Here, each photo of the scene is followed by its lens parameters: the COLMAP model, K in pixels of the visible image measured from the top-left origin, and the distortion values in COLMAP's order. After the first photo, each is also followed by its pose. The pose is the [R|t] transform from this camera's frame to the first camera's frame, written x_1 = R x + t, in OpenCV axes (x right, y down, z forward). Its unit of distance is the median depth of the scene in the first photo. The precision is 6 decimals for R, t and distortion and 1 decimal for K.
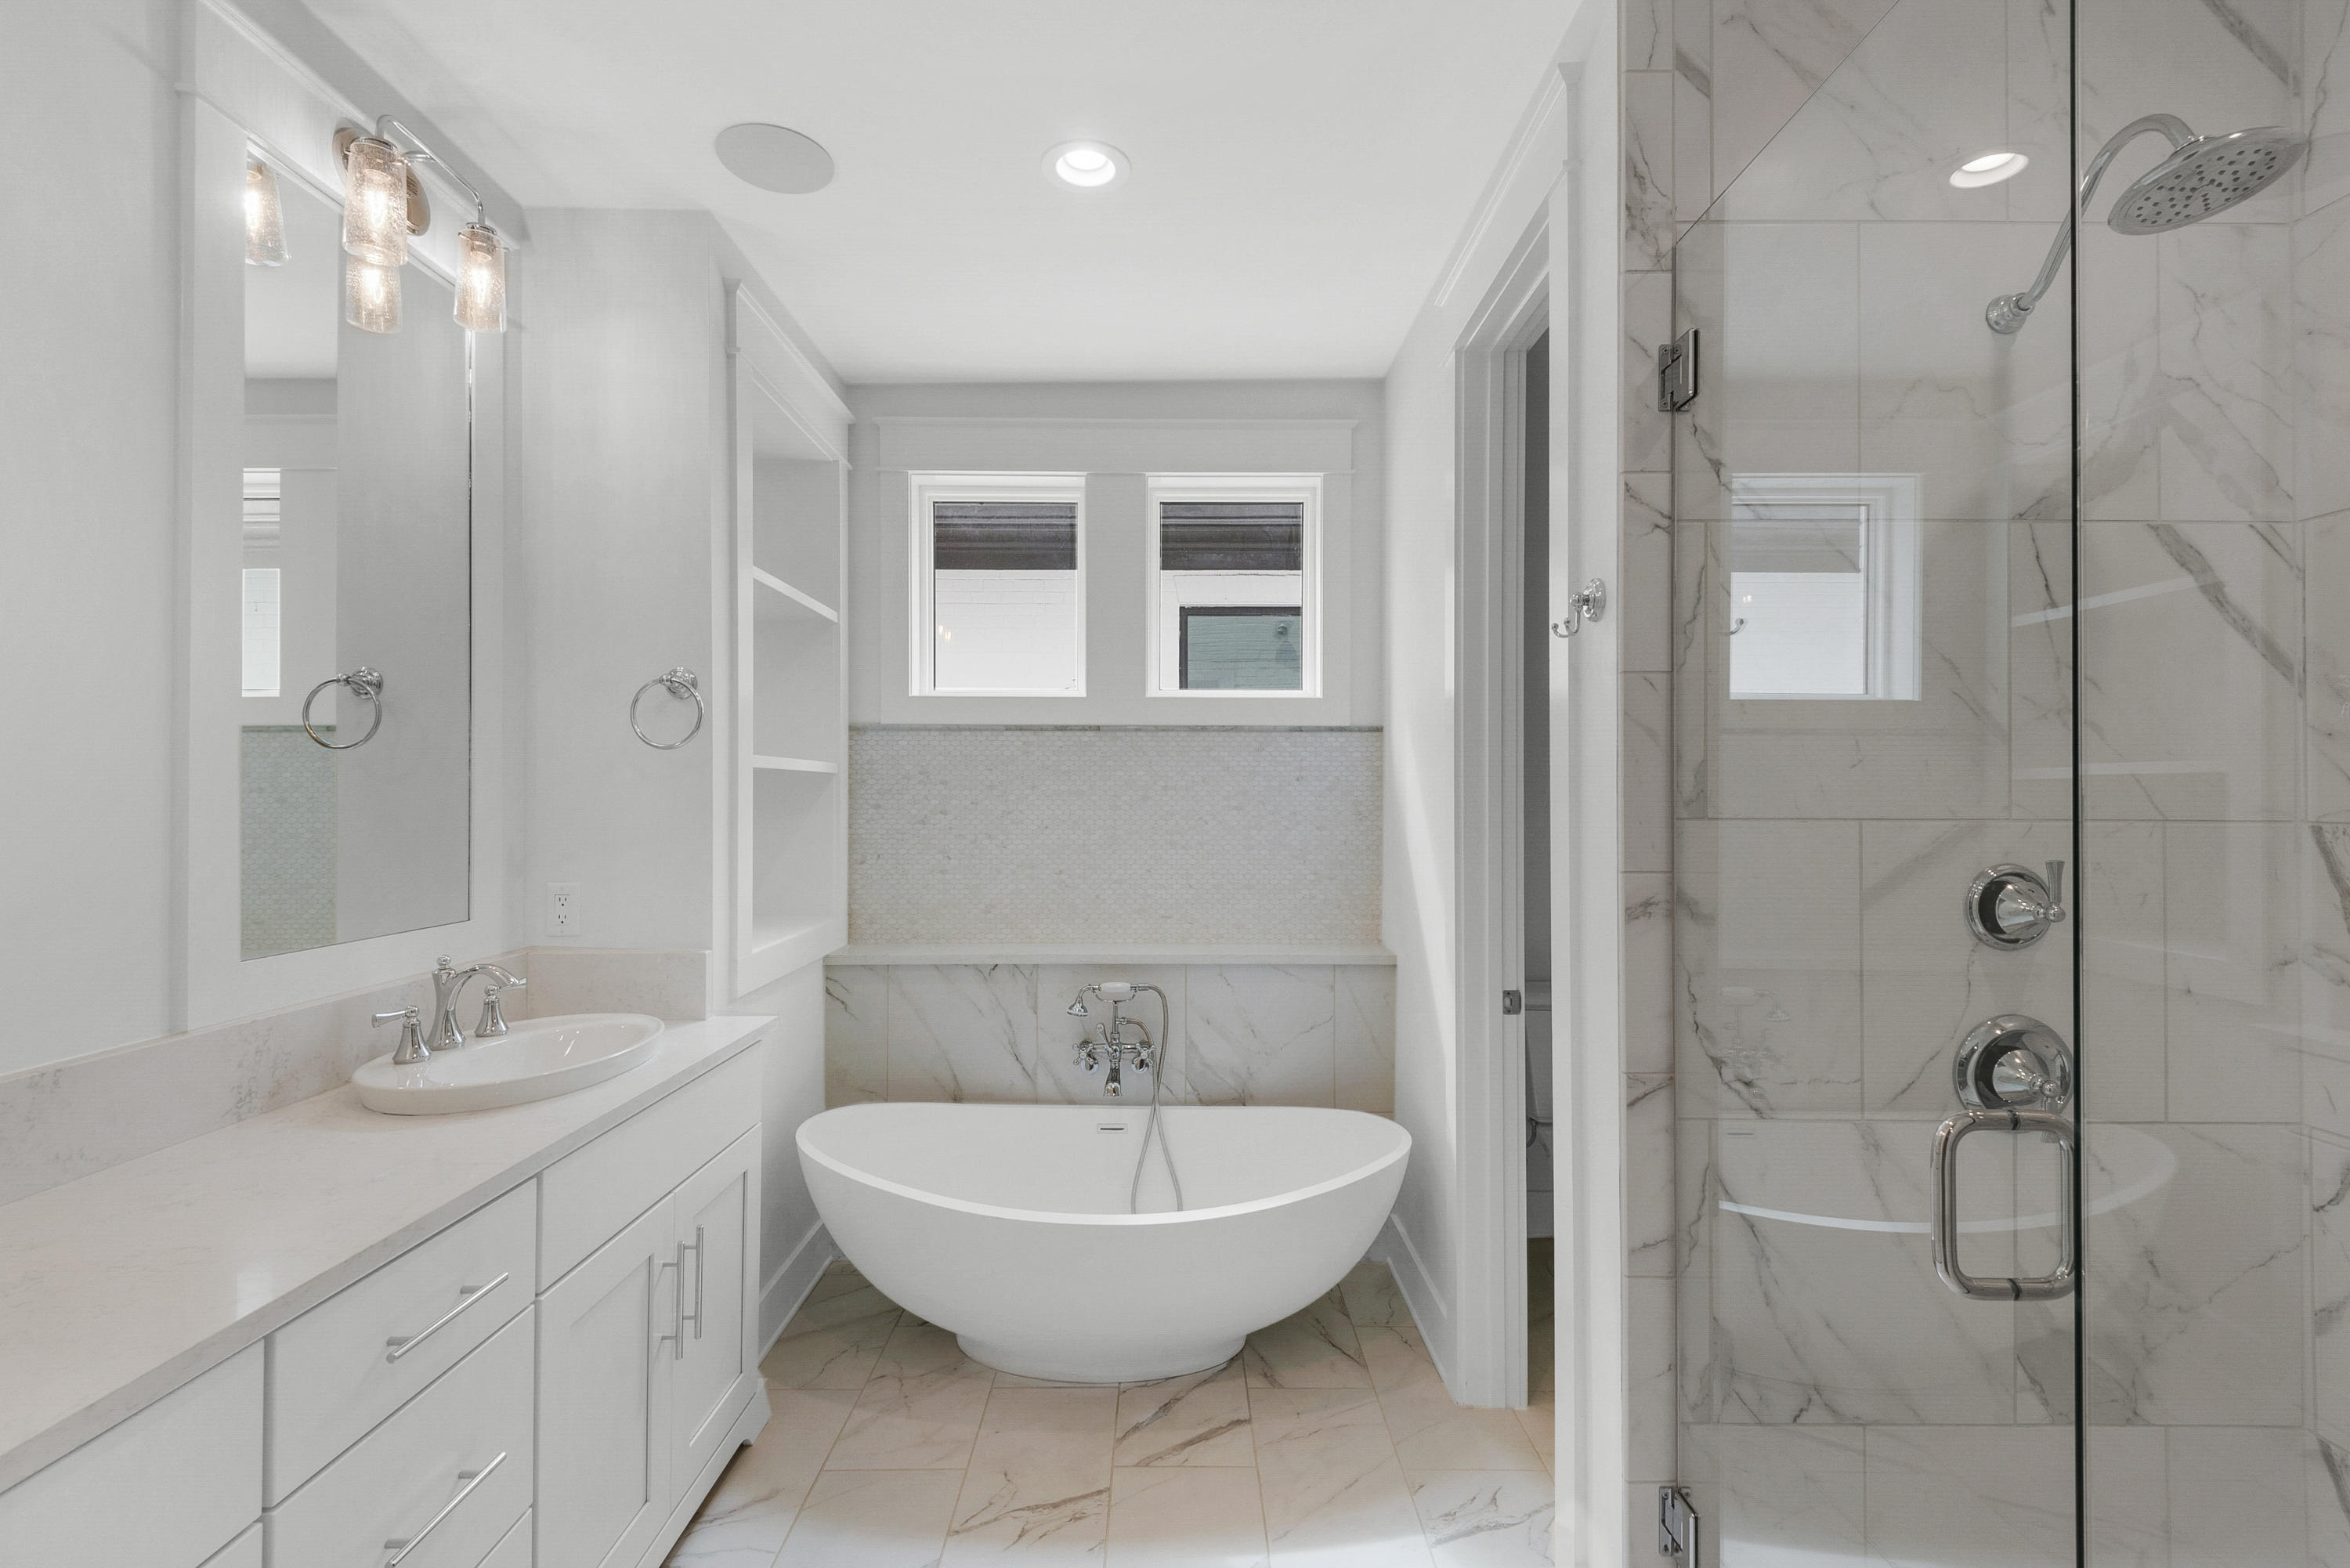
lens RADIAL K [[1101.9, 0, 1165.1], [0, 1101.9, 776.6], [0, 0, 1]] dist [0.033060, -0.018133]
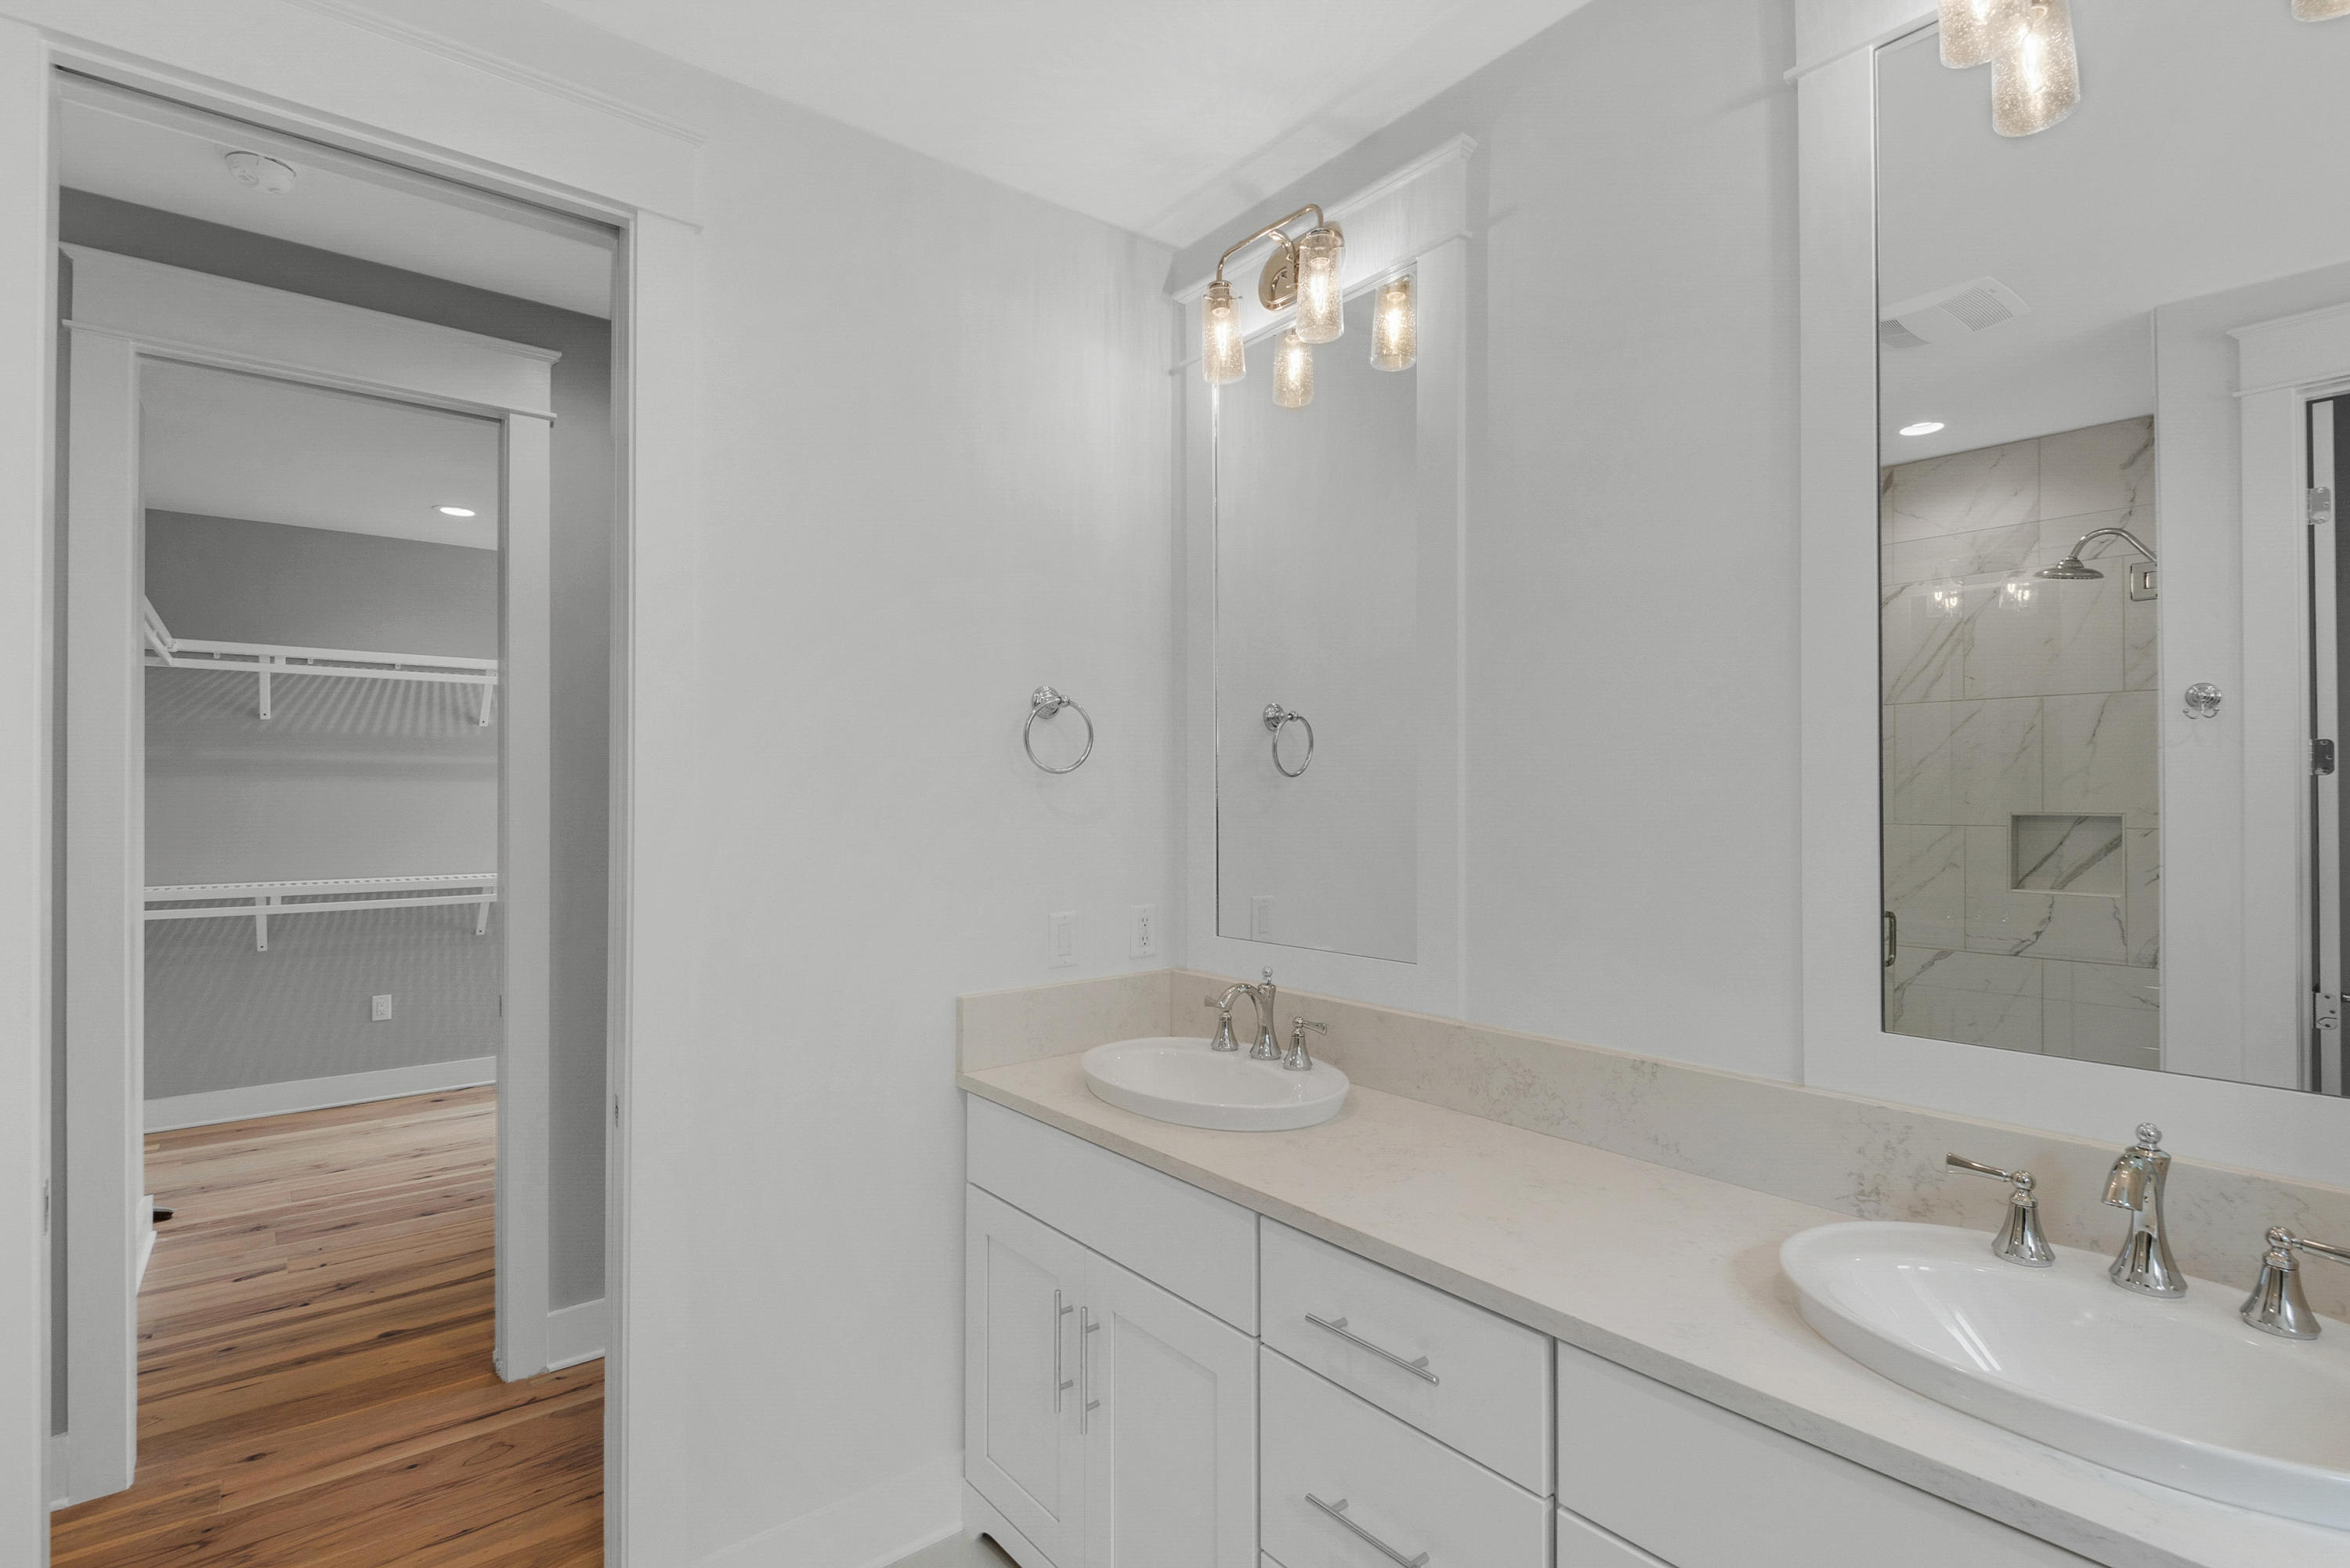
lens RADIAL K [[1148.8, 0, 1175.0], [0, 1148.8, 784.0], [0, 0, 1]] dist [-0.002588, -0.000823]
pose [[-0.771705, -0.008714, -0.635921, 0.065008], [0.001981, 0.999868, -0.016106, 0.003813], [0.635978, -0.013688, -0.771586, 0.868892]]
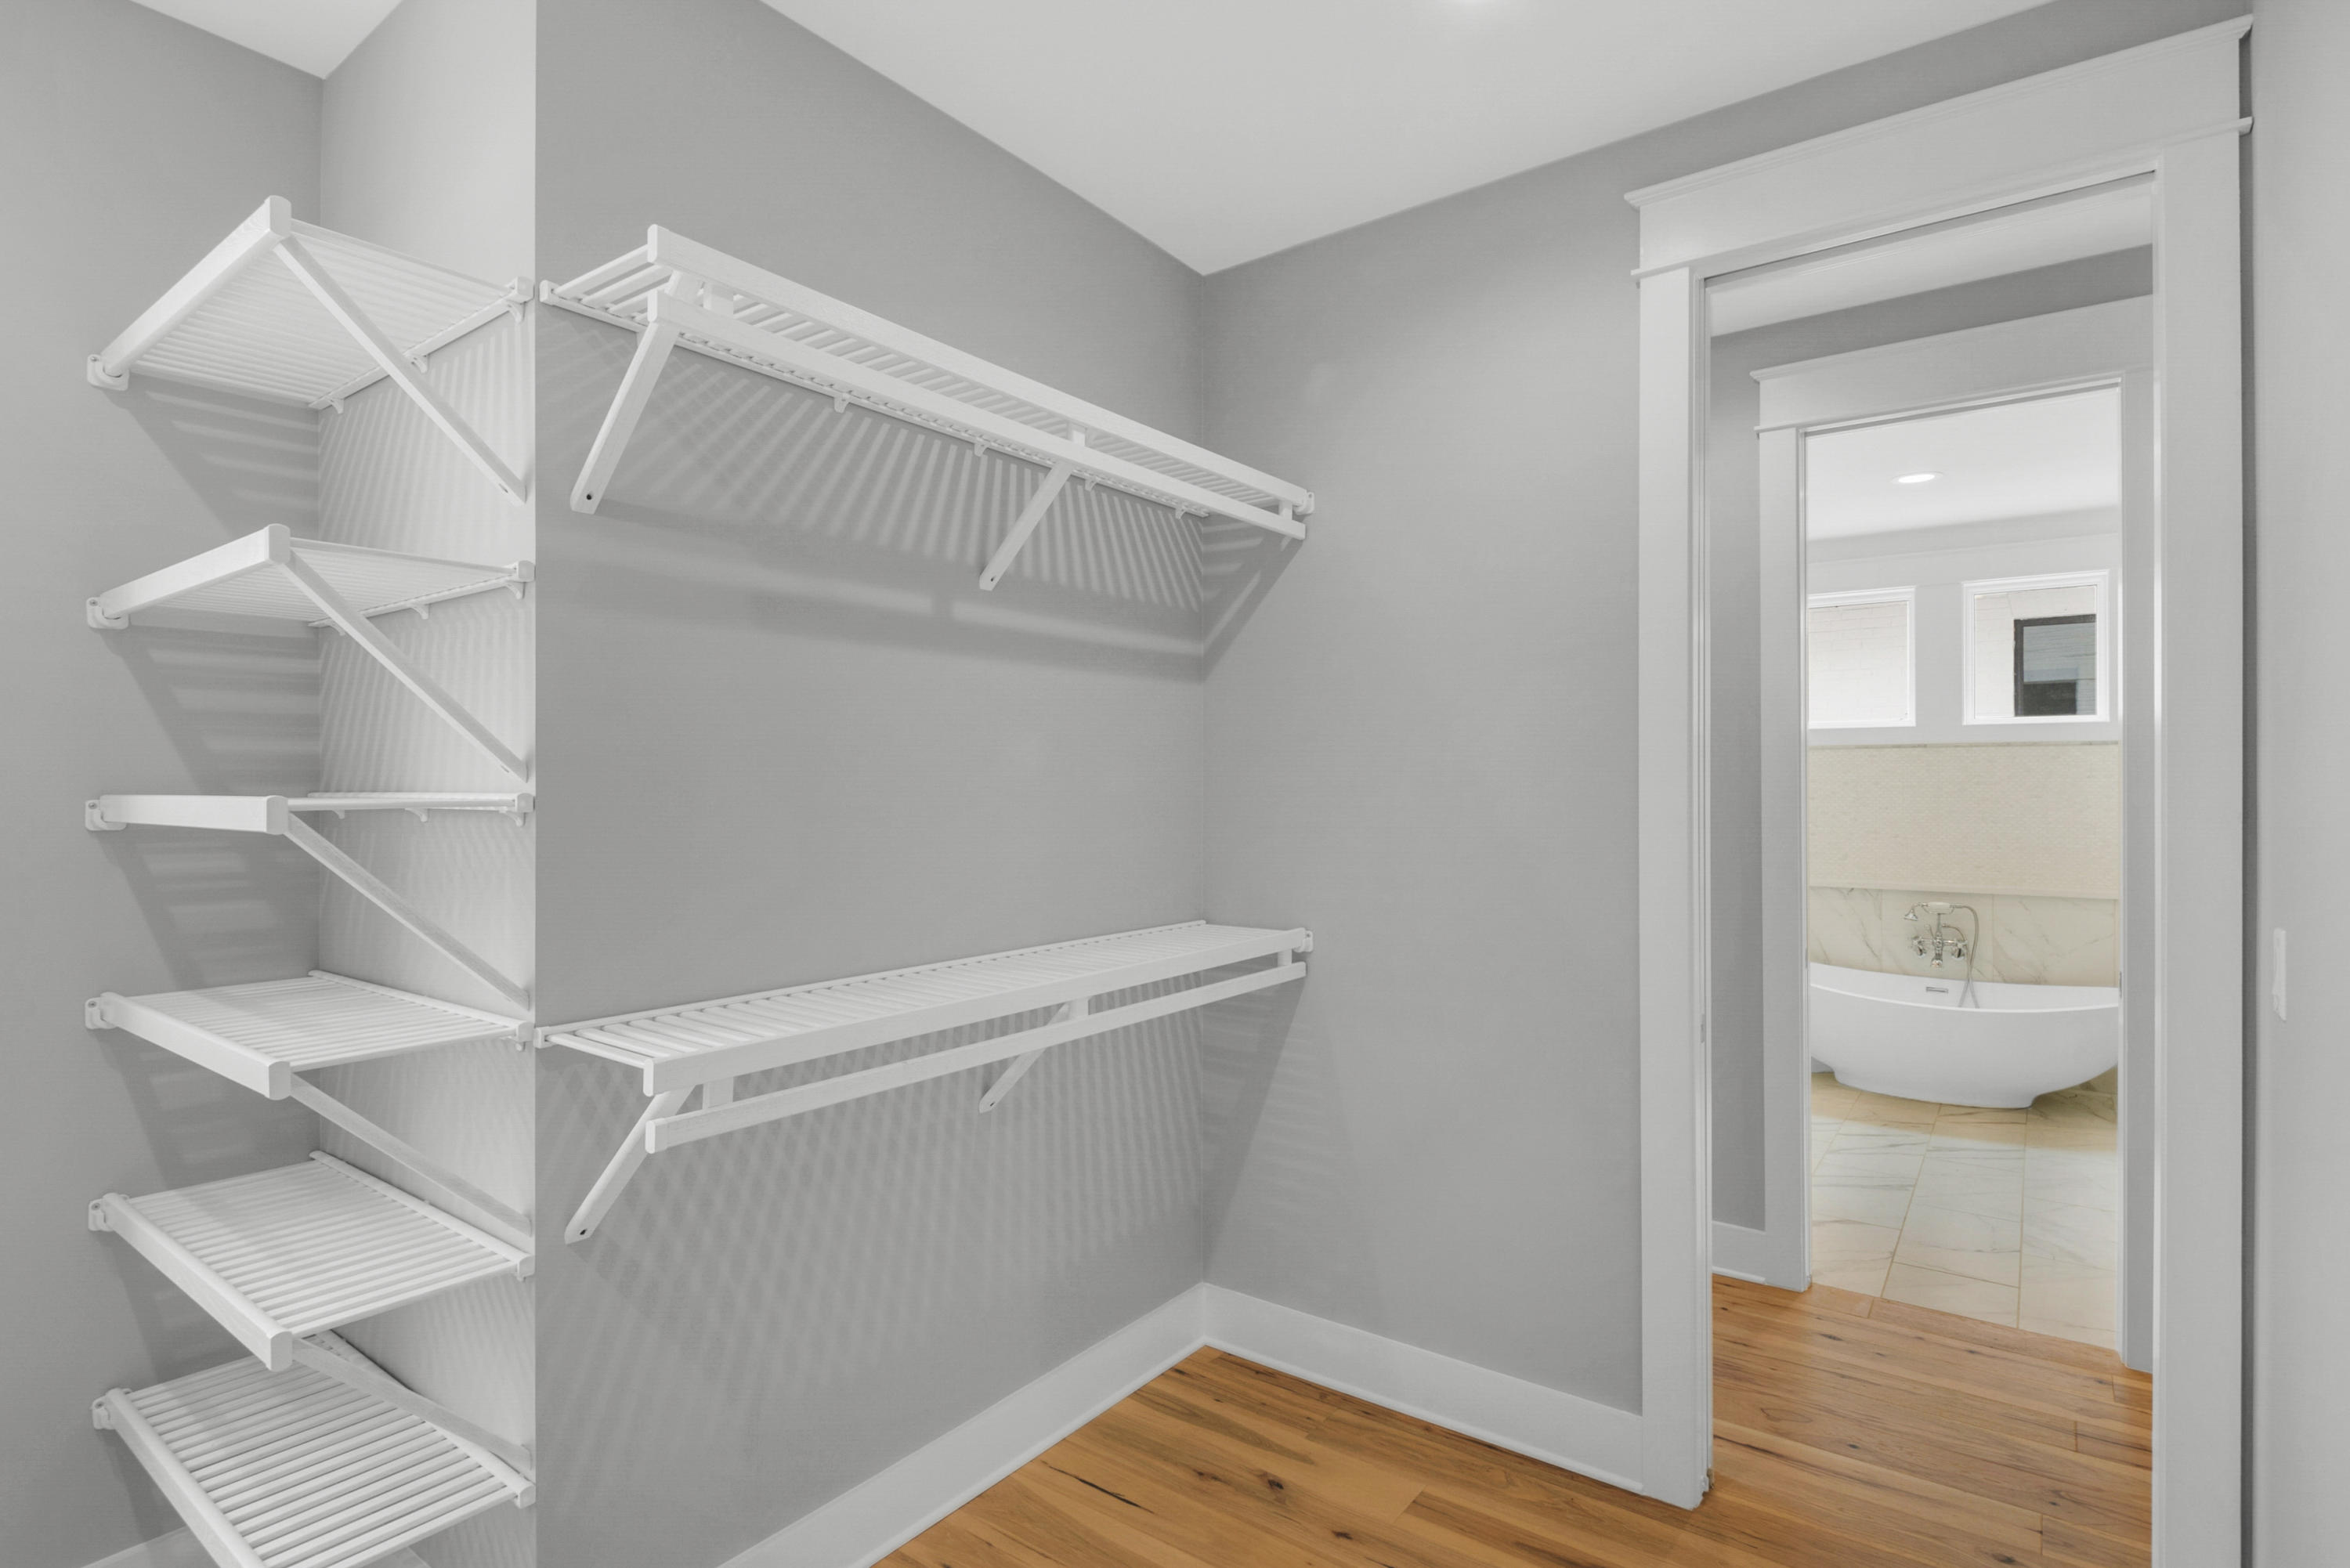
lens RADIAL K [[1211.4, 0, 1127.4], [0, 1211.4, 780.7], [0, 0, 1]] dist [0.041925, -0.024779]
pose [[0.805003, -0.002815, -0.593264, 0.066869], [0.004712, 0.999988, 0.001649, -0.002090], [0.593252, -0.004123, 0.805006, -1.165976]]
